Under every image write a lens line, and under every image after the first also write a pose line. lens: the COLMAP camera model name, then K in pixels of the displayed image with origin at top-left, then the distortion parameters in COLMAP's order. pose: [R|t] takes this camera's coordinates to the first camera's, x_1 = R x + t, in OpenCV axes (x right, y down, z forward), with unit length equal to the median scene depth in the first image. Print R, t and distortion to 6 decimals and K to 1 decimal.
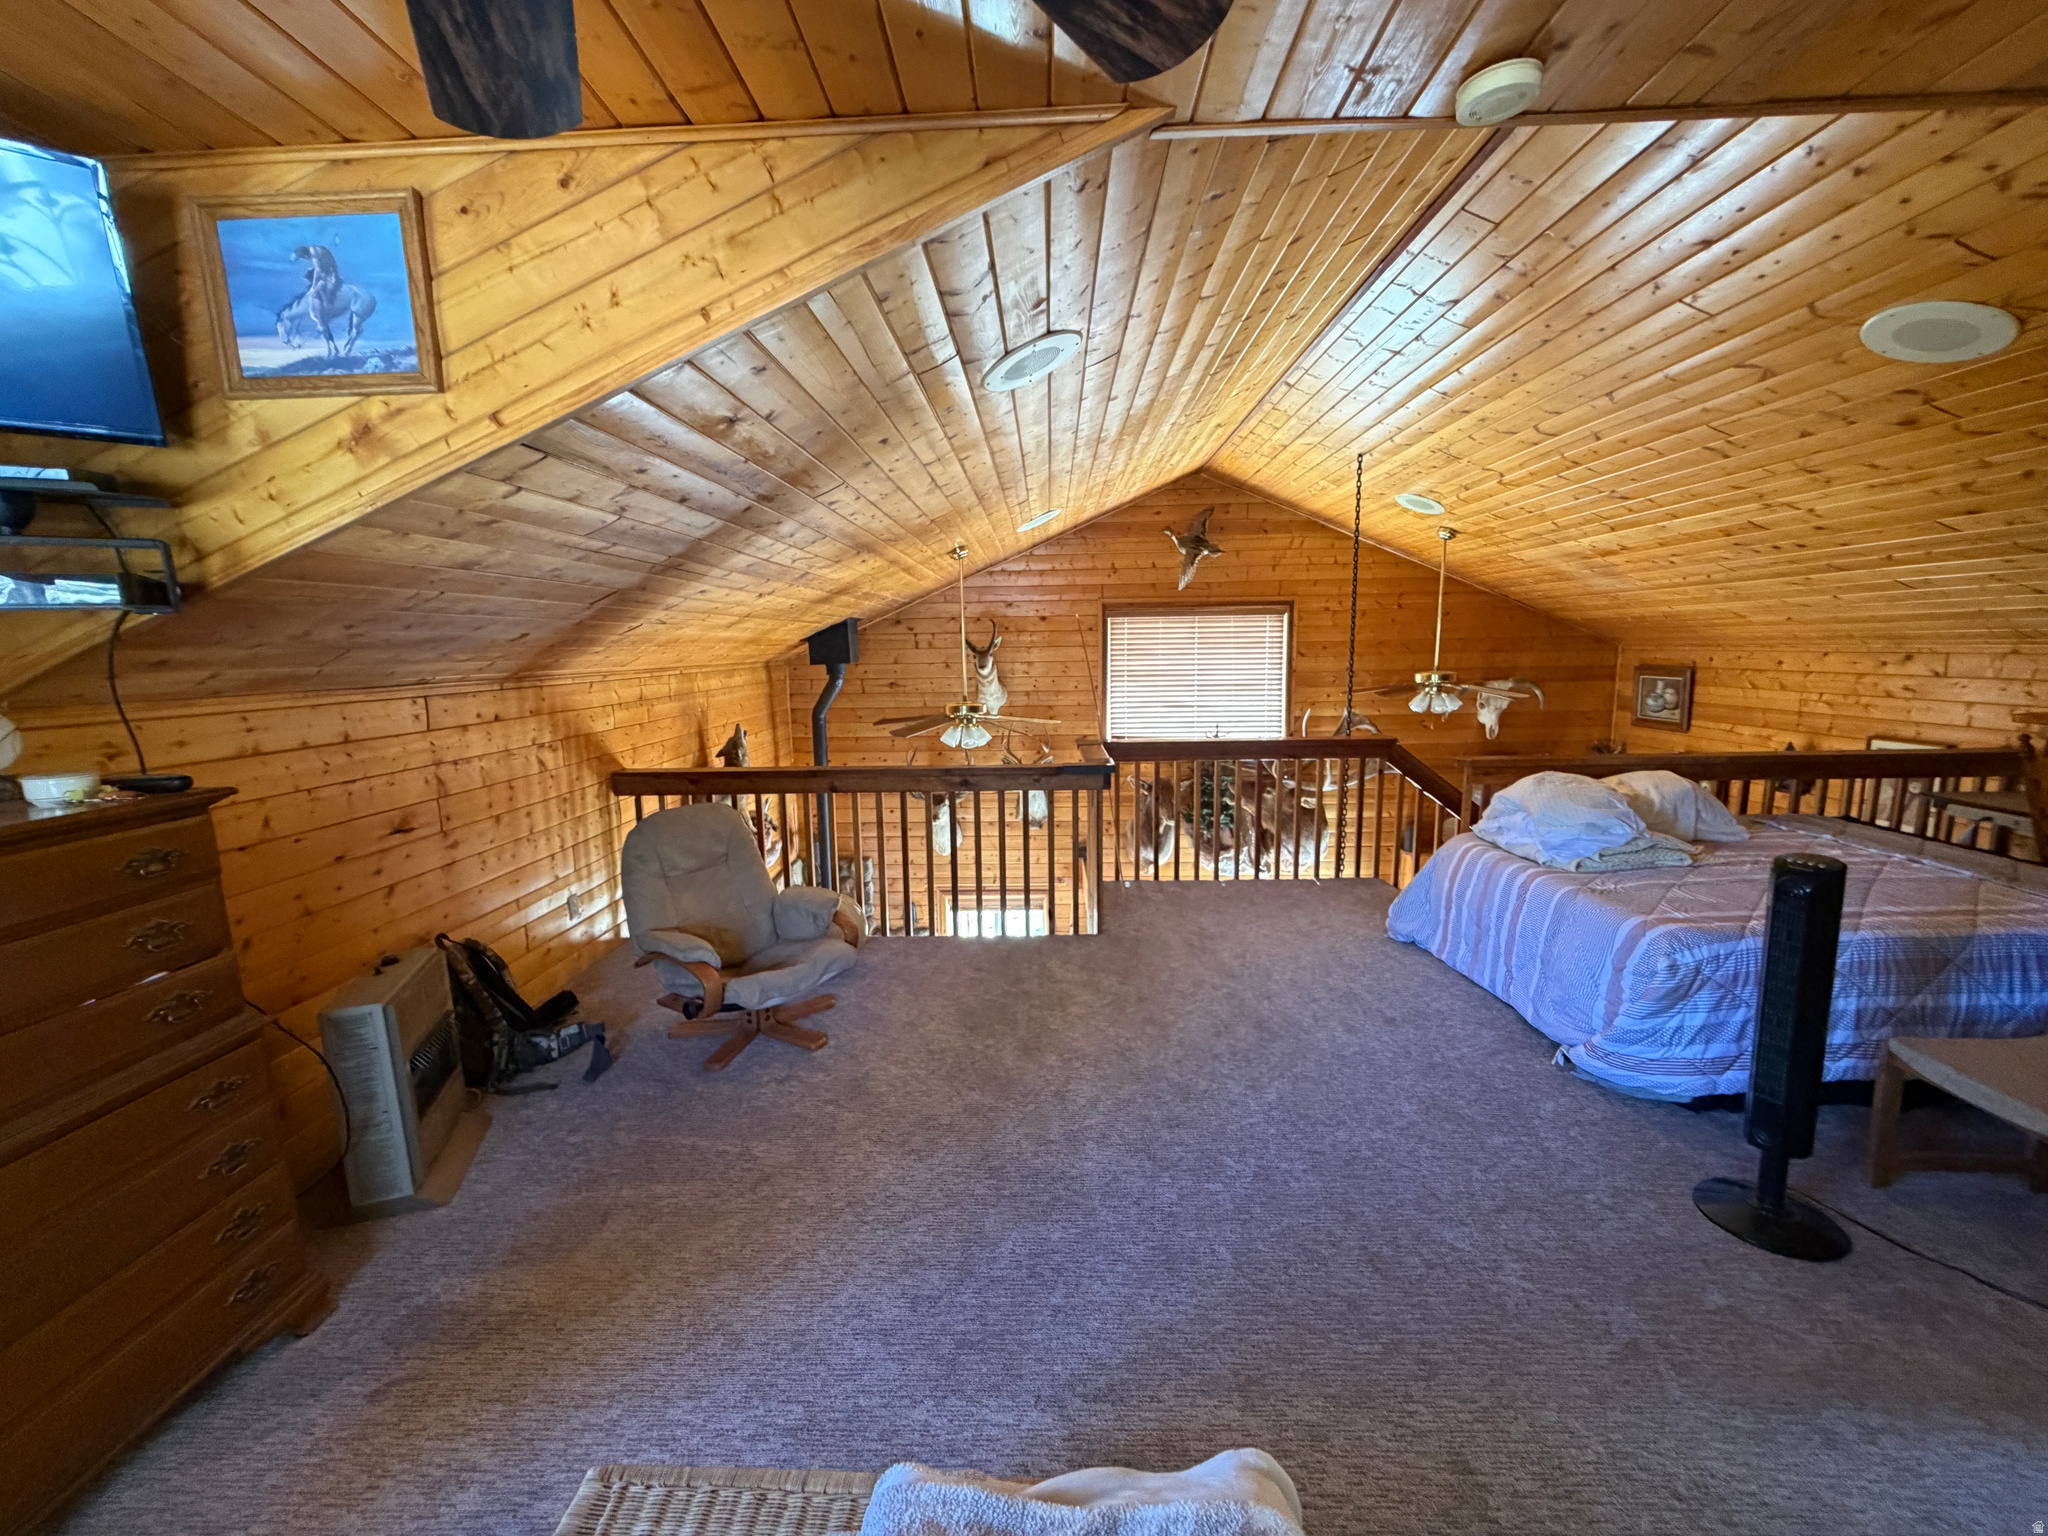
lens RADIAL K [[814.4, 0, 1024.4], [0, 814.4, 768.0], [0, 0, 1]] dist [-0.003198, 0.000594]
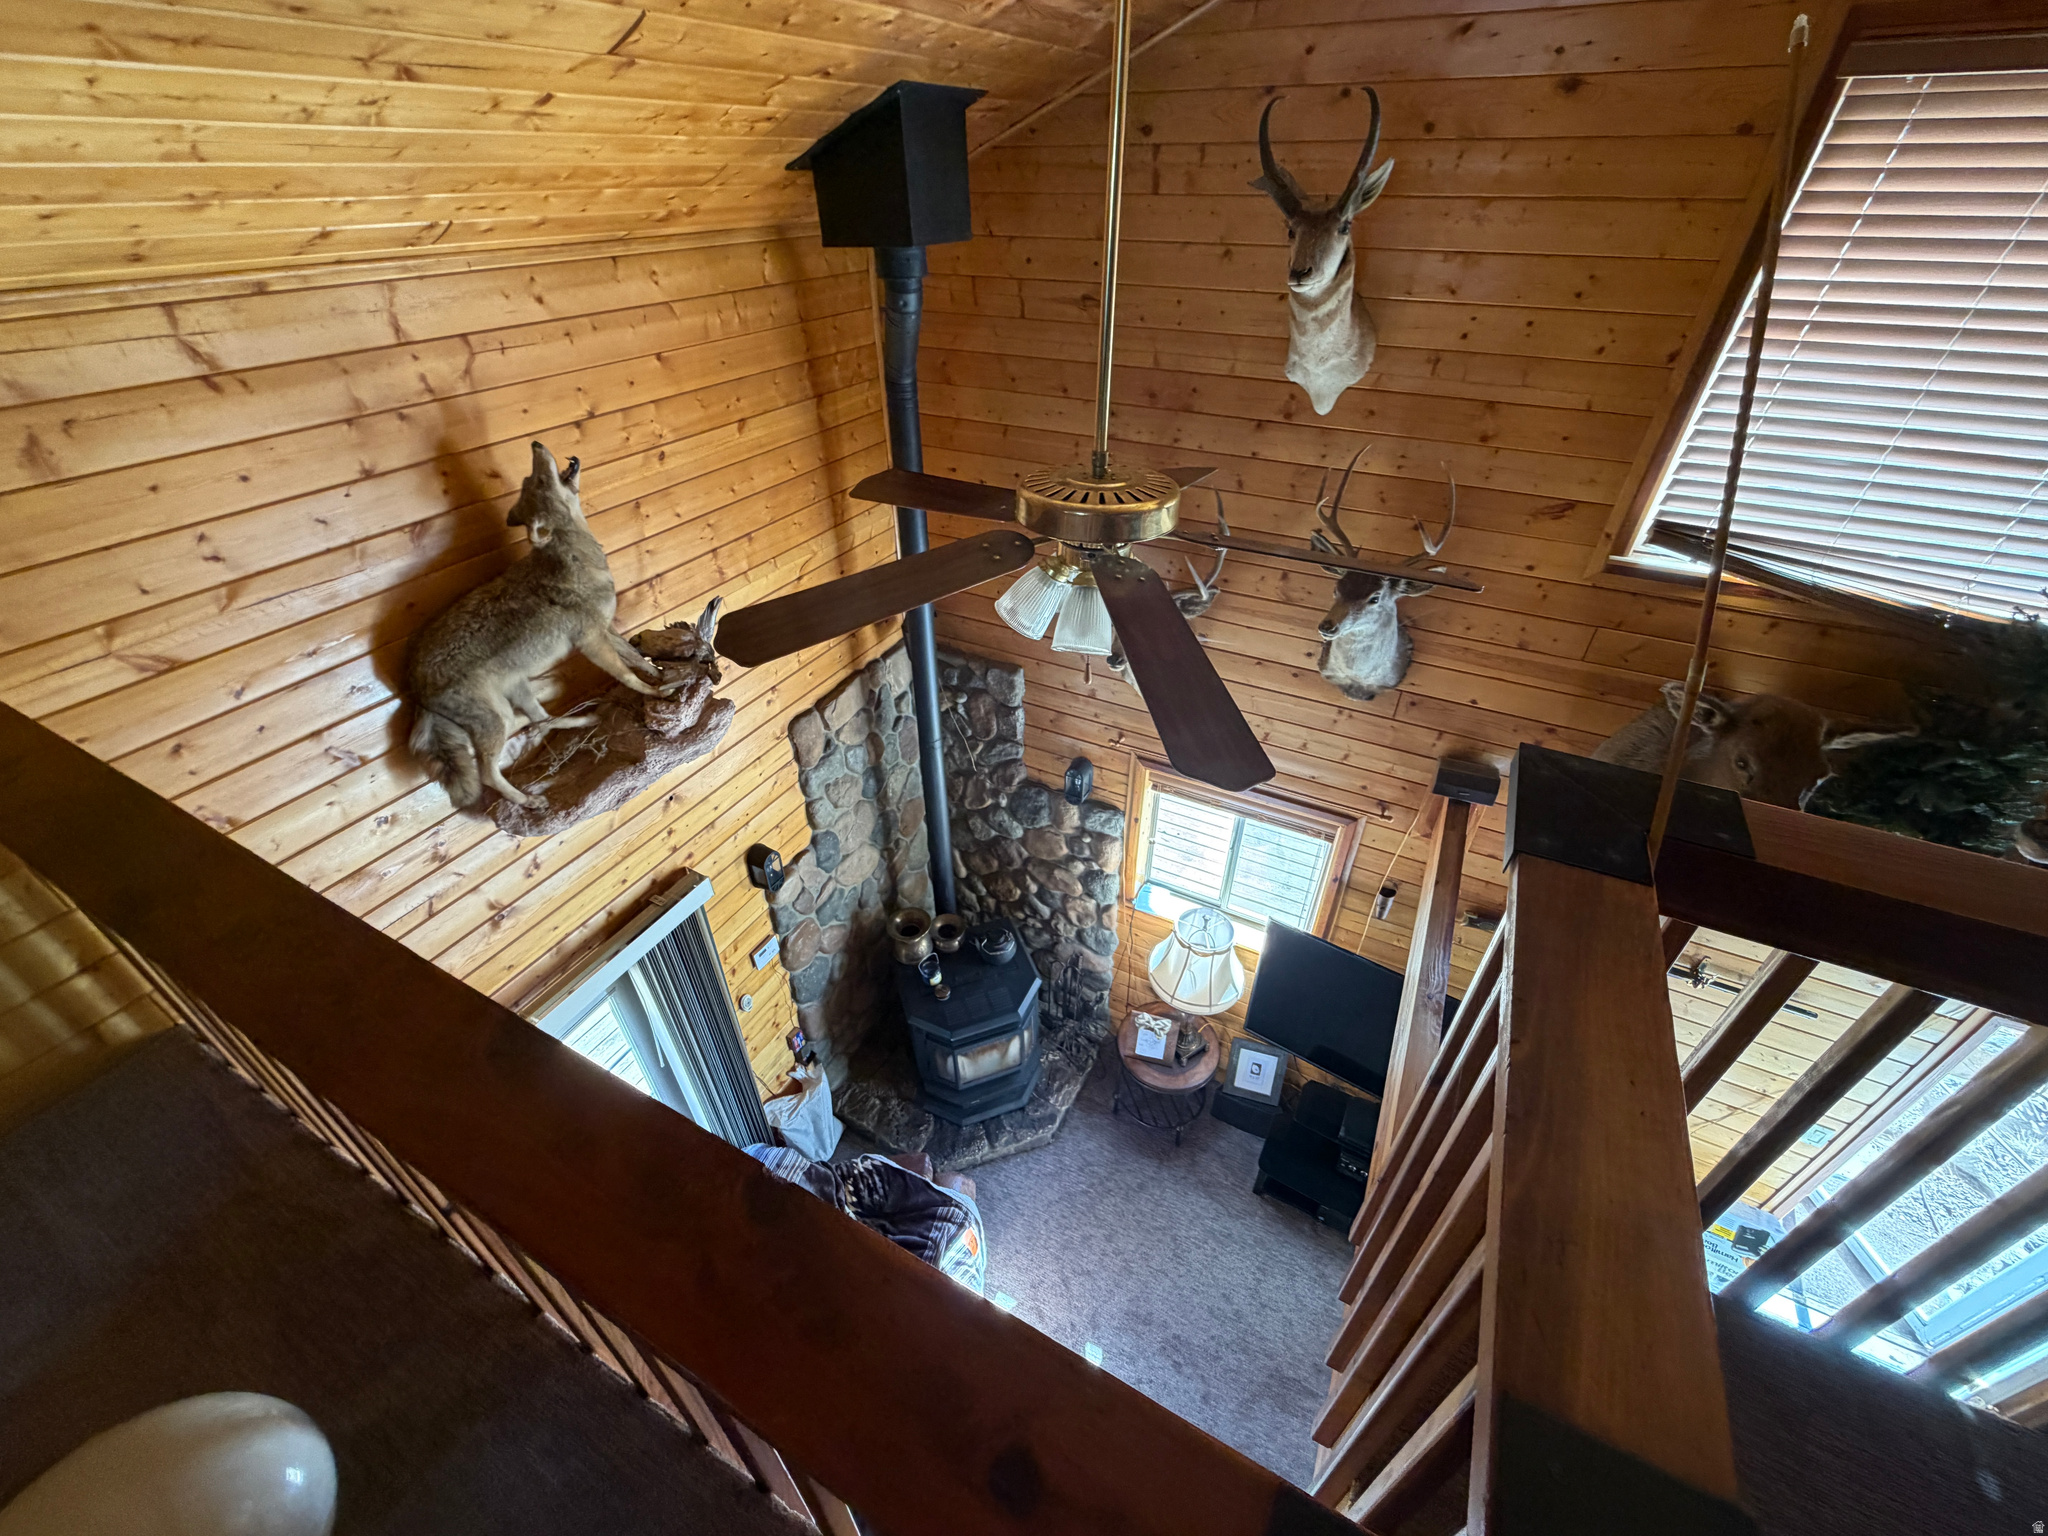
lens RADIAL K [[814.4, 0, 1013.3], [0, 814.4, 763.8], [0, 0, 1]] dist [-0.003198, 0.000594]
pose [[0.894584, 0.266278, -0.358908, 0.013634], [-0.072746, 0.879161, 0.470940, -0.090114], [0.440939, -0.395187, 0.805854, 0.574104]]
